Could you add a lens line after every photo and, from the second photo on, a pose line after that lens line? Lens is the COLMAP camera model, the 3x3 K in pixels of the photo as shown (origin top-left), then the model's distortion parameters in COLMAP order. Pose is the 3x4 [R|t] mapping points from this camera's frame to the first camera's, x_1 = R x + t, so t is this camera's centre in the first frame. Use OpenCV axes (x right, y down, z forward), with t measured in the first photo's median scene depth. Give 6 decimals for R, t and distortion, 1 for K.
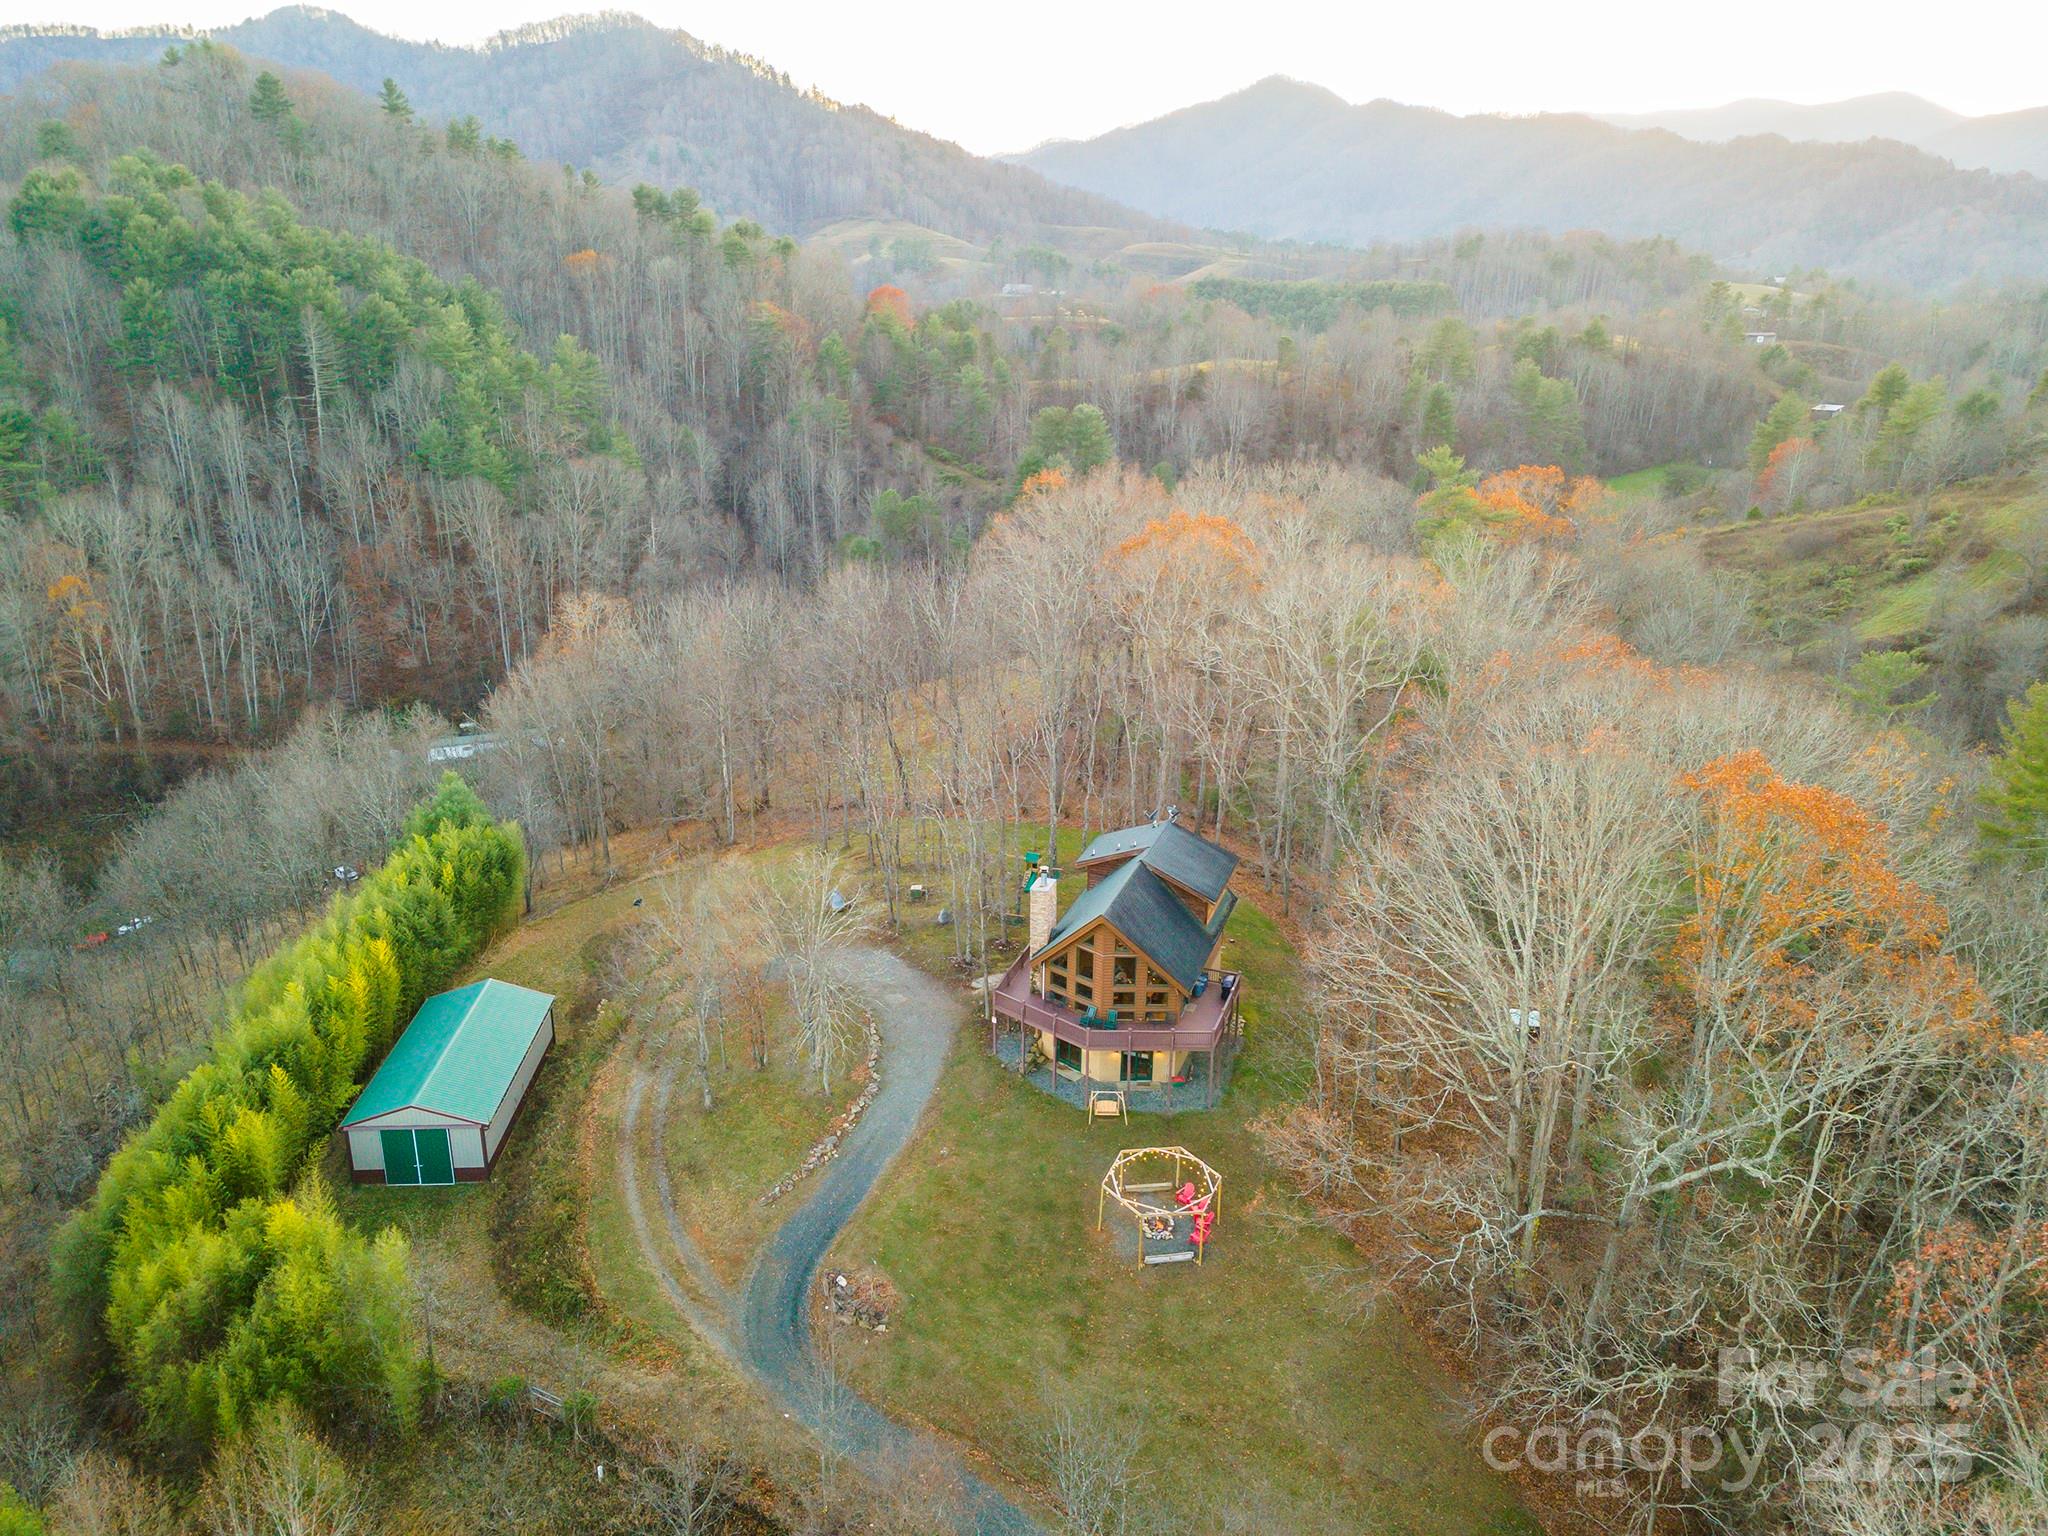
lens RADIAL K [[1468.3, 0, 1019.6], [0, 1468.3, 764.0], [0, 0, 1]] dist [0.042638, 0.032386]
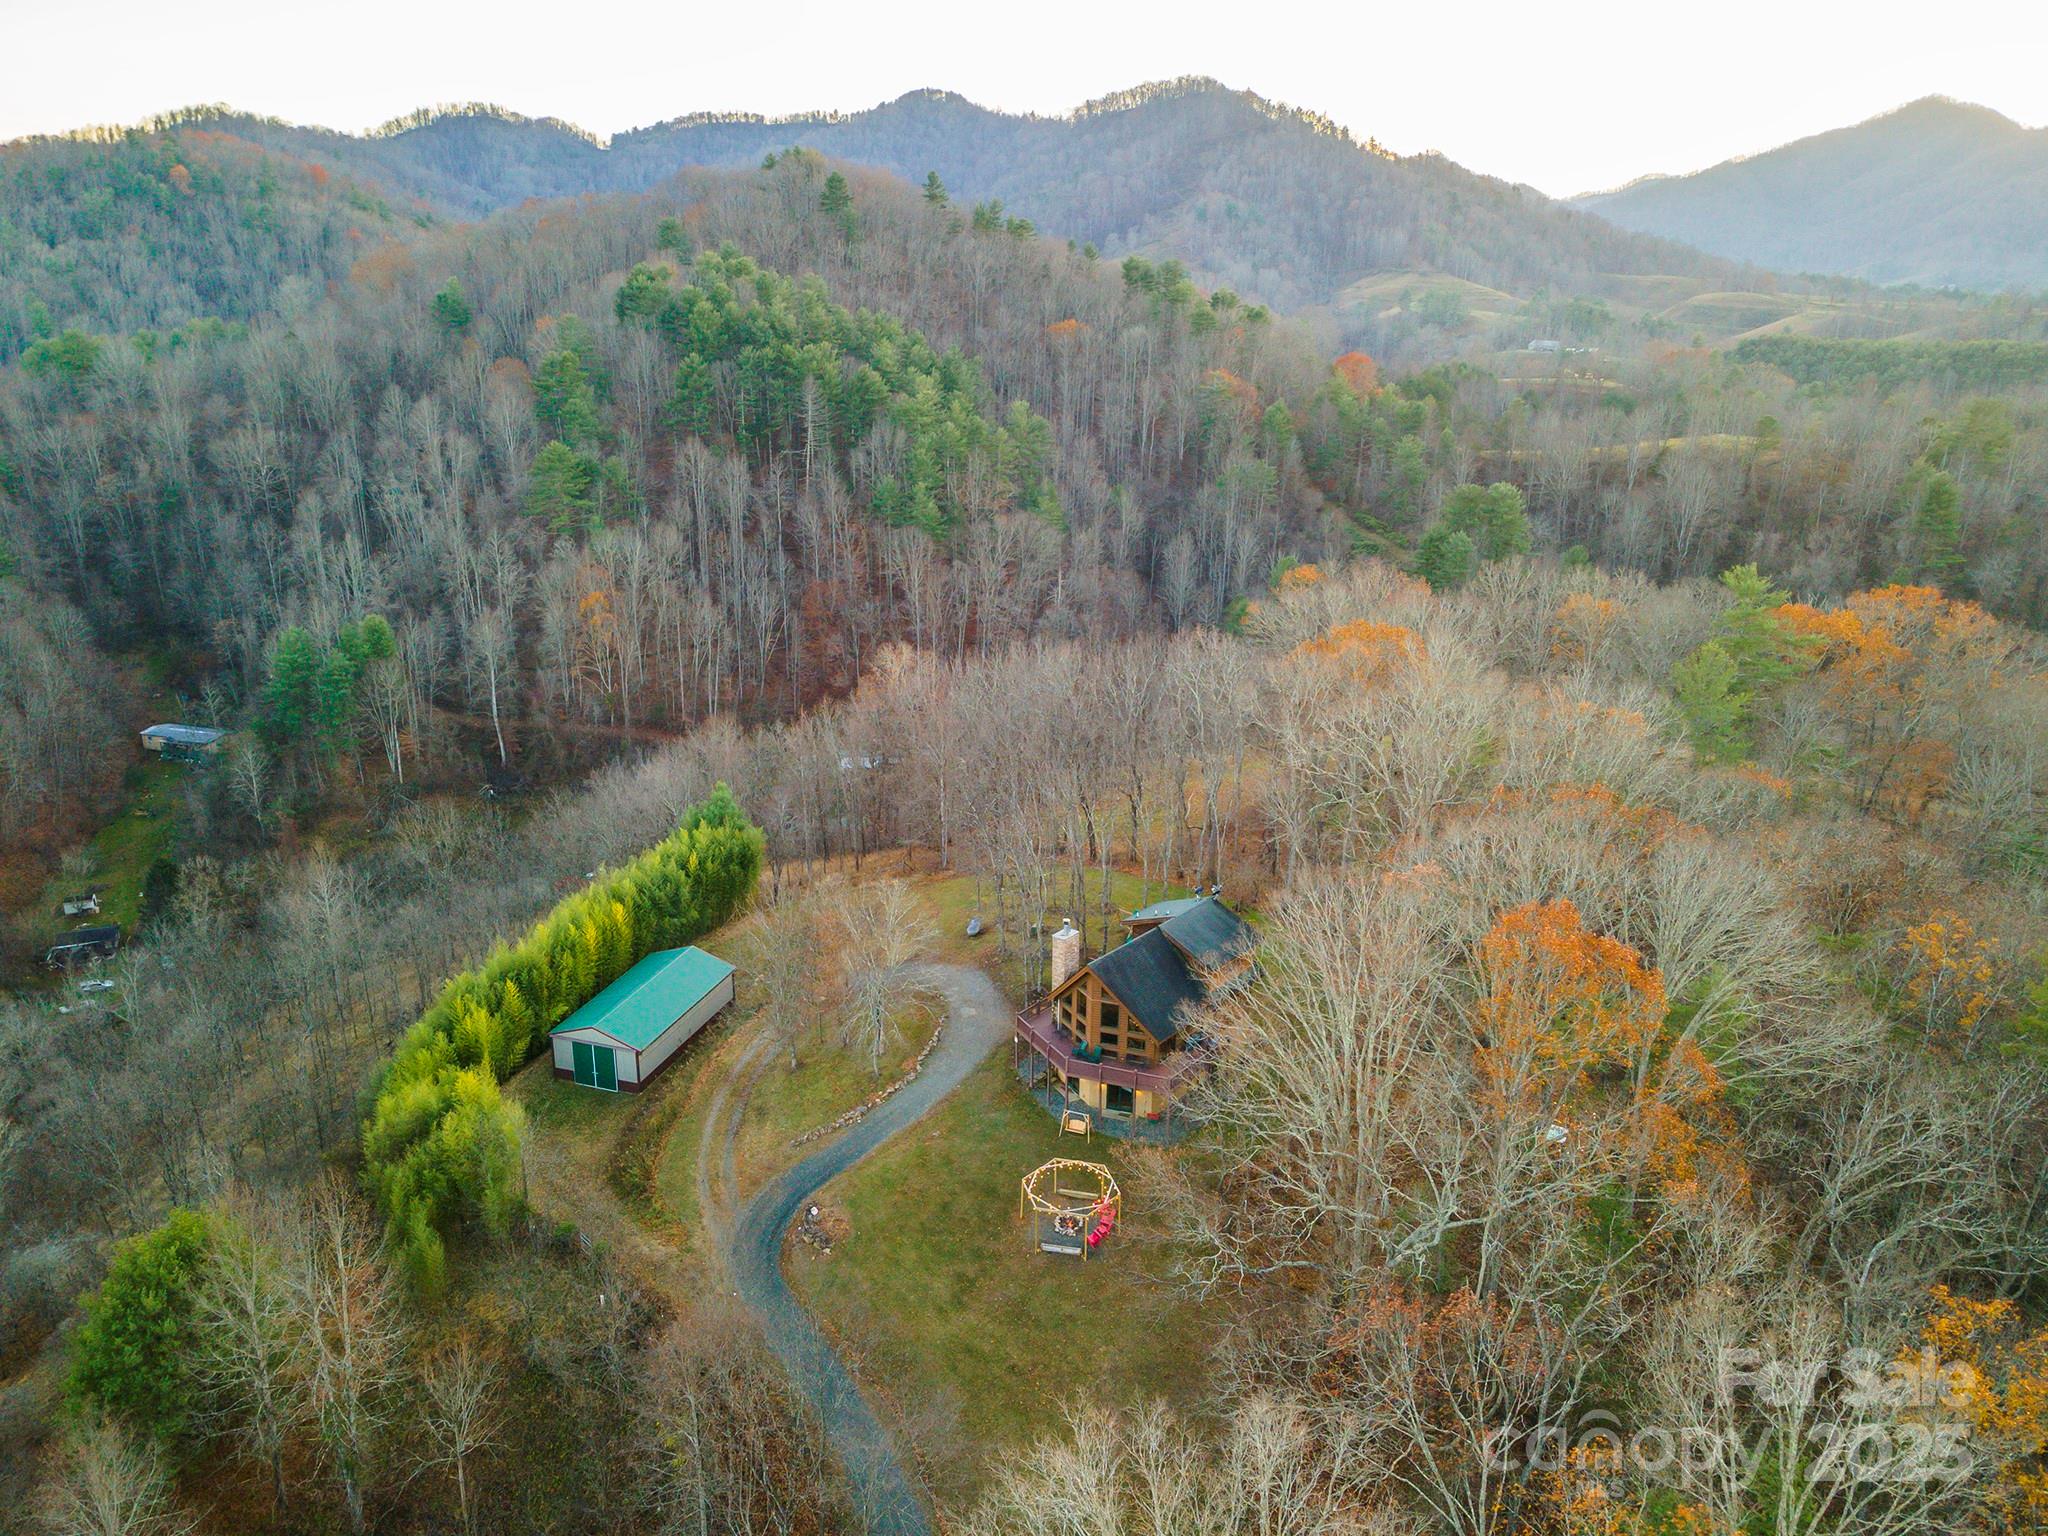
lens RADIAL K [[1468.3, 0, 1024.4], [0, 1468.3, 767.6], [0, 0, 1]] dist [0.042638, 0.032386]
pose [[0.939918, 0.111014, -0.322845, 0.096241], [-0.119321, 0.992838, -0.005987, -0.011250], [0.319869, 0.044149, 0.946433, -0.040937]]
